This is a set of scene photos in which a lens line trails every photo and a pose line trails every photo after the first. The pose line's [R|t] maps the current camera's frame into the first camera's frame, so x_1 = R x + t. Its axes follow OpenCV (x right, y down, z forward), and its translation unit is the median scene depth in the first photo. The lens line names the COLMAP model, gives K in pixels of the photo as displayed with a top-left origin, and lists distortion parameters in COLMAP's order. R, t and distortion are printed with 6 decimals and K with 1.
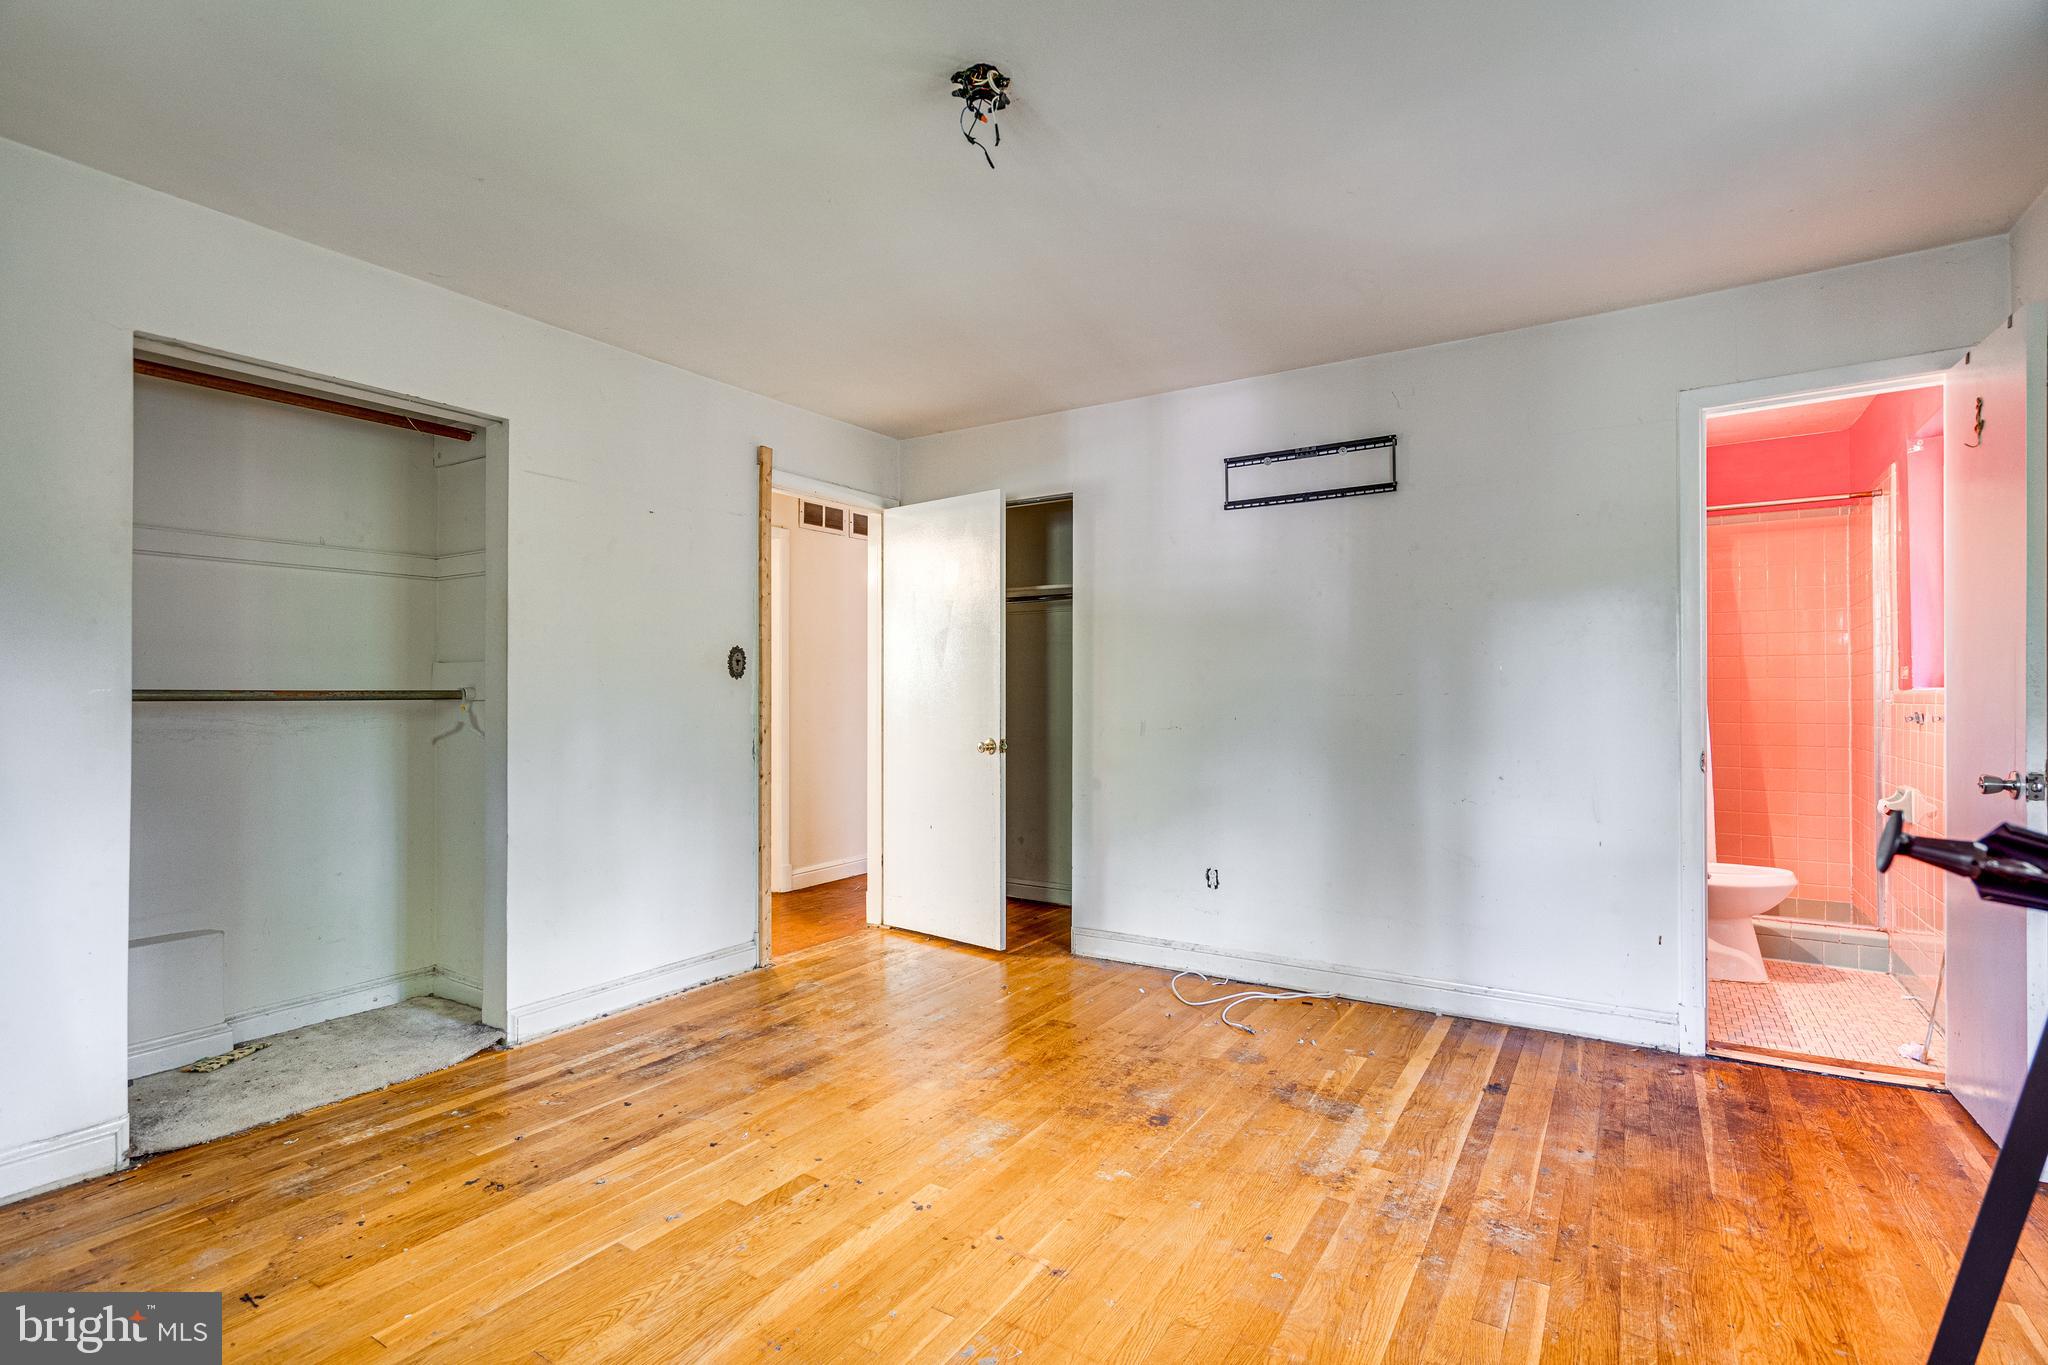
lens RADIAL K [[937.0, 0, 1021.1], [0, 937.0, 693.2], [0, 0, 1]] dist [-0.003293, 0.001636]
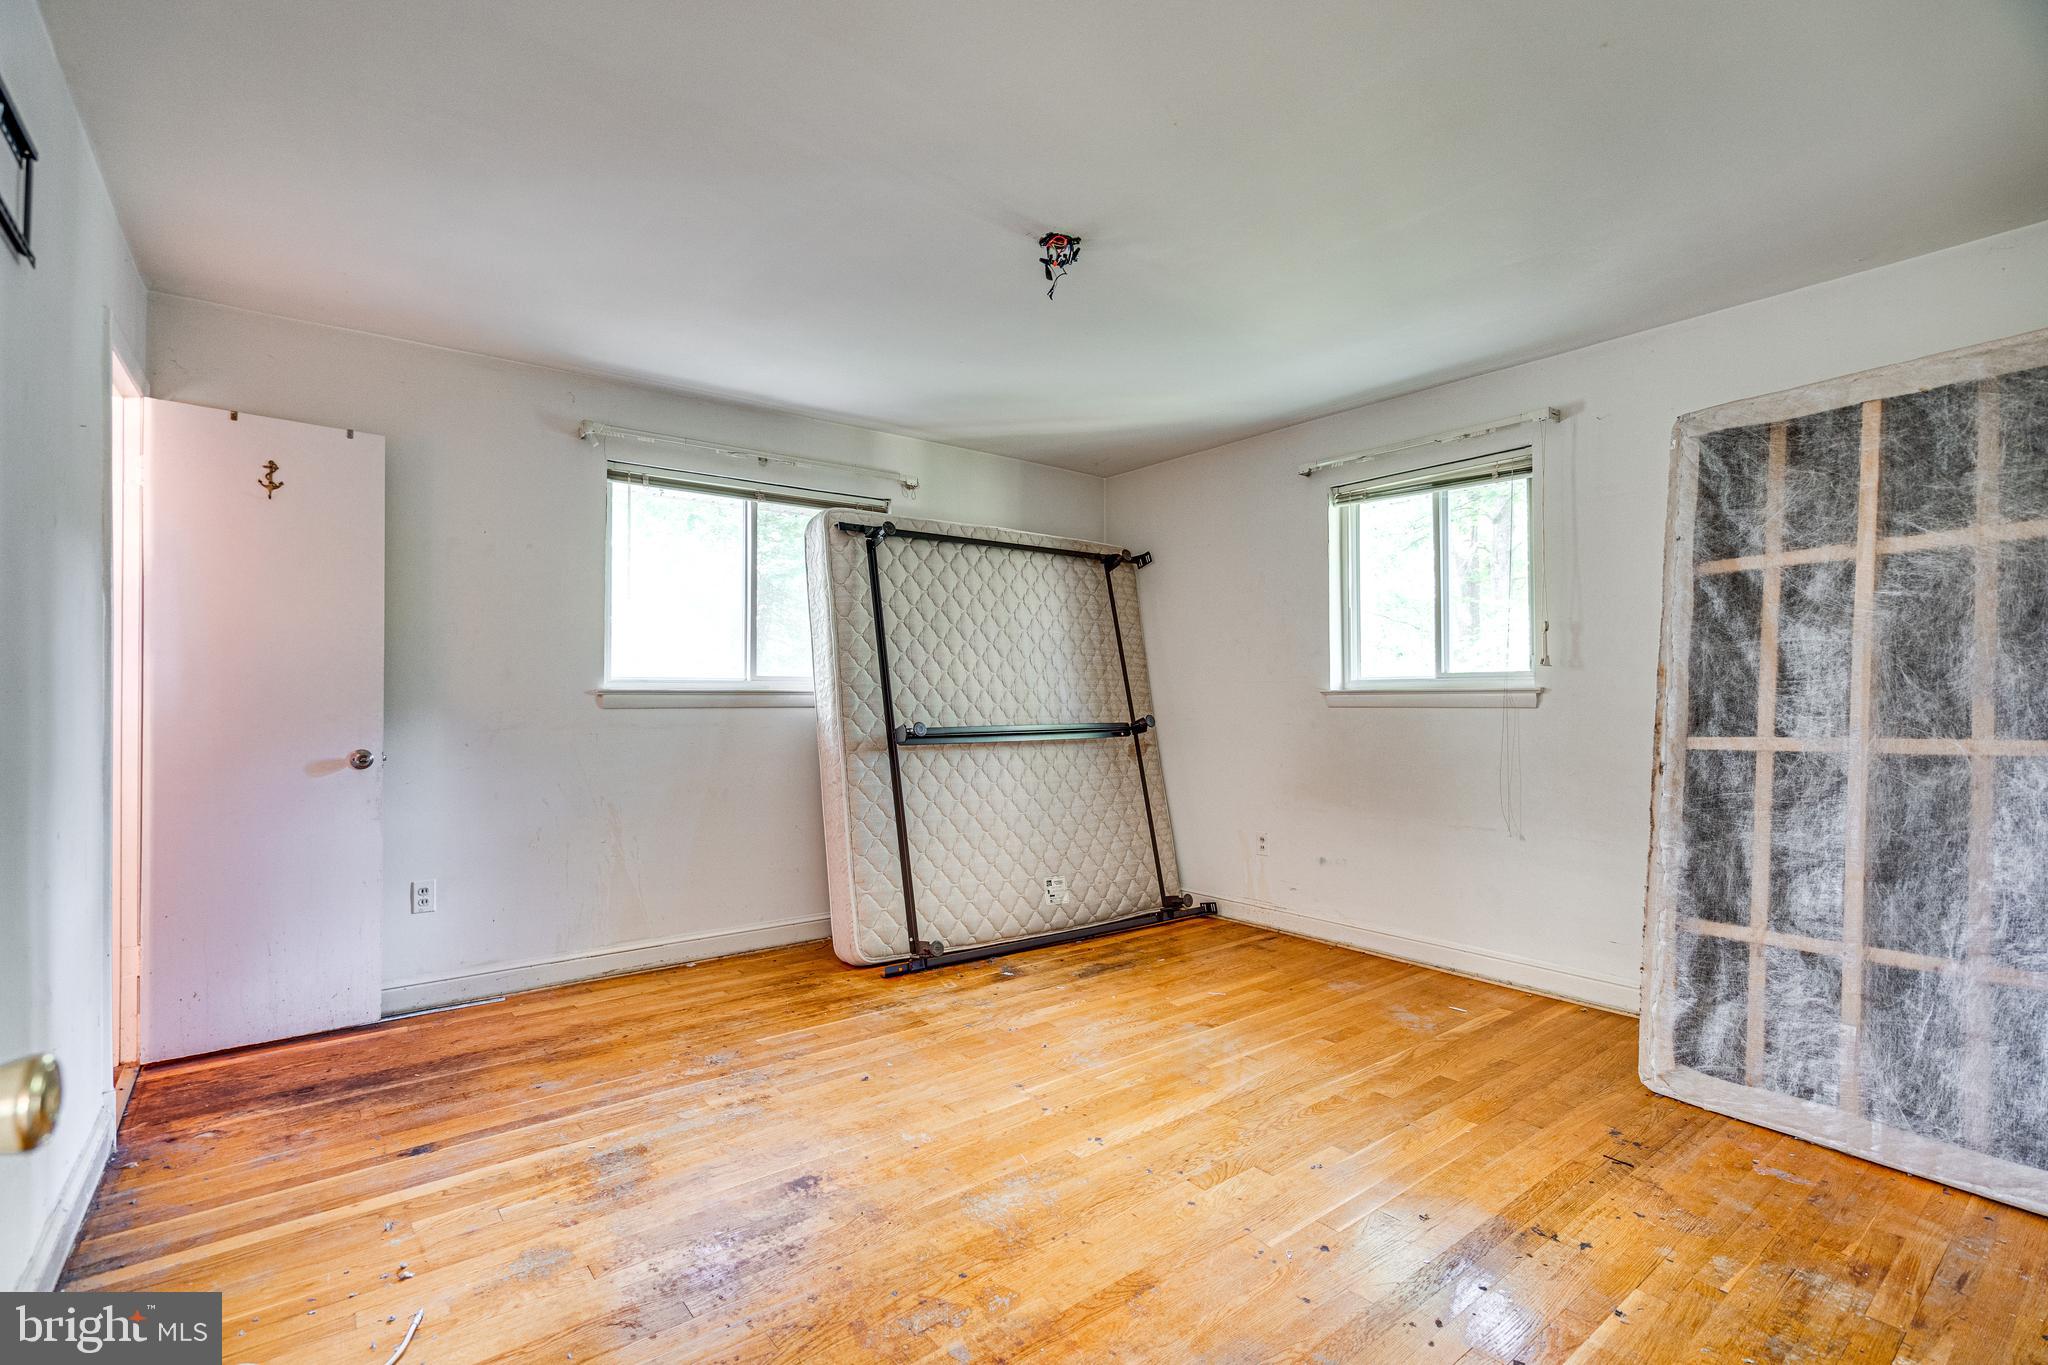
lens RADIAL K [[937.0, 0, 1021.1], [0, 937.0, 693.2], [0, 0, 1]] dist [-0.003293, 0.001636]
pose [[-0.948111, 0.007117, 0.317859, -0.305715], [0.002996, 0.999905, -0.013452, 0.011540], [-0.317925, -0.011801, -0.948042, 1.672425]]
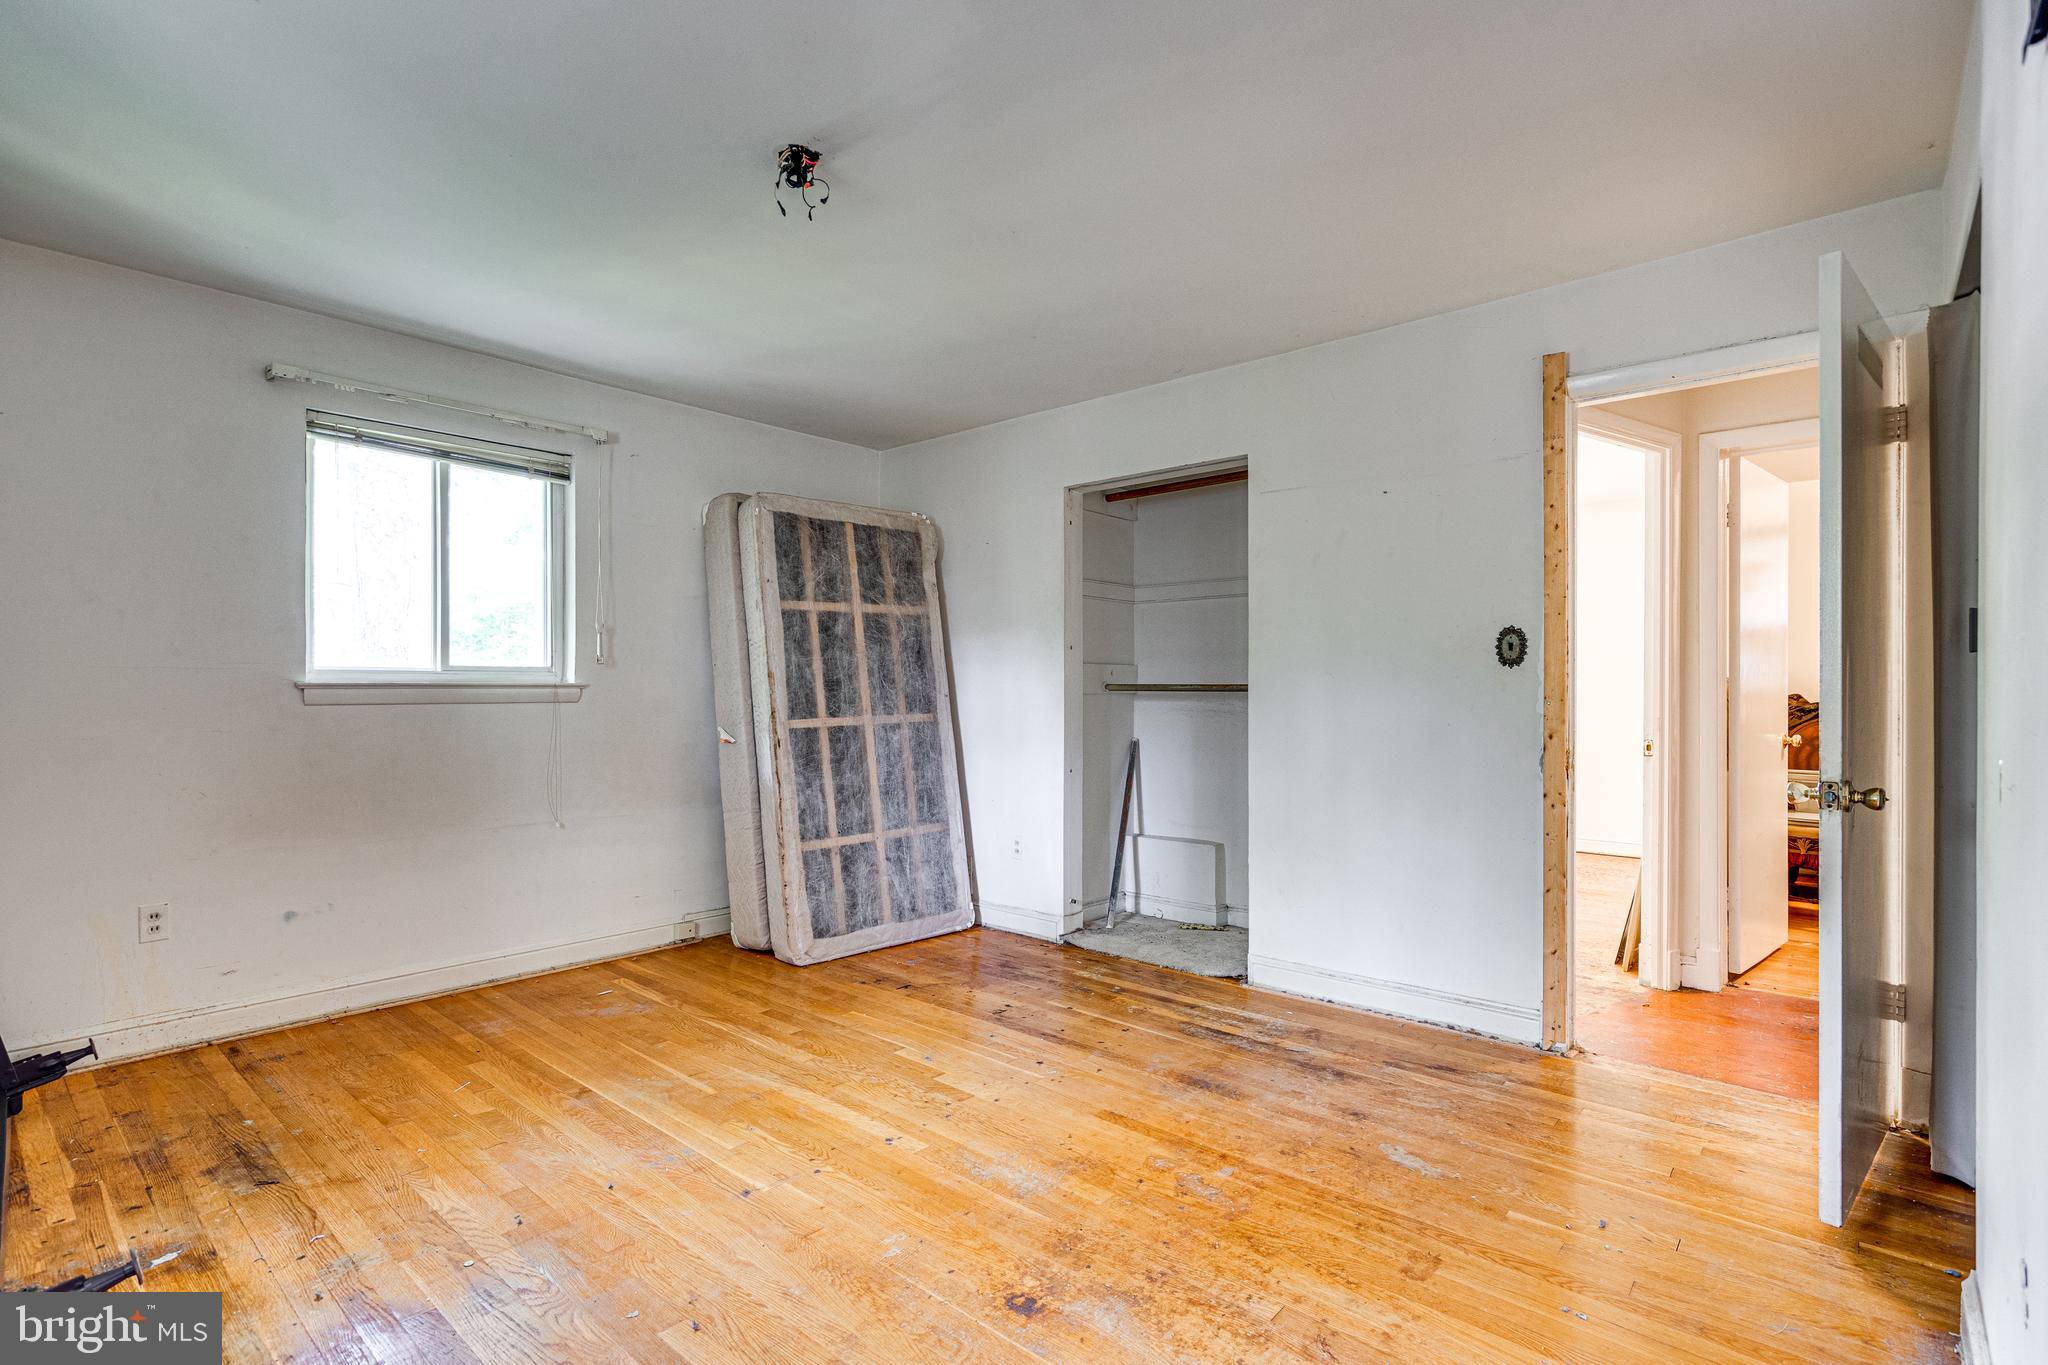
lens RADIAL K [[937.0, 0, 1021.1], [0, 937.0, 693.2], [0, 0, 1]] dist [-0.003293, 0.001636]
pose [[-0.142654, 0.001722, -0.989771, 0.775787], [0.008332, 0.999965, 0.000538, 0.007597], [0.989738, -0.008170, -0.142663, 1.037187]]
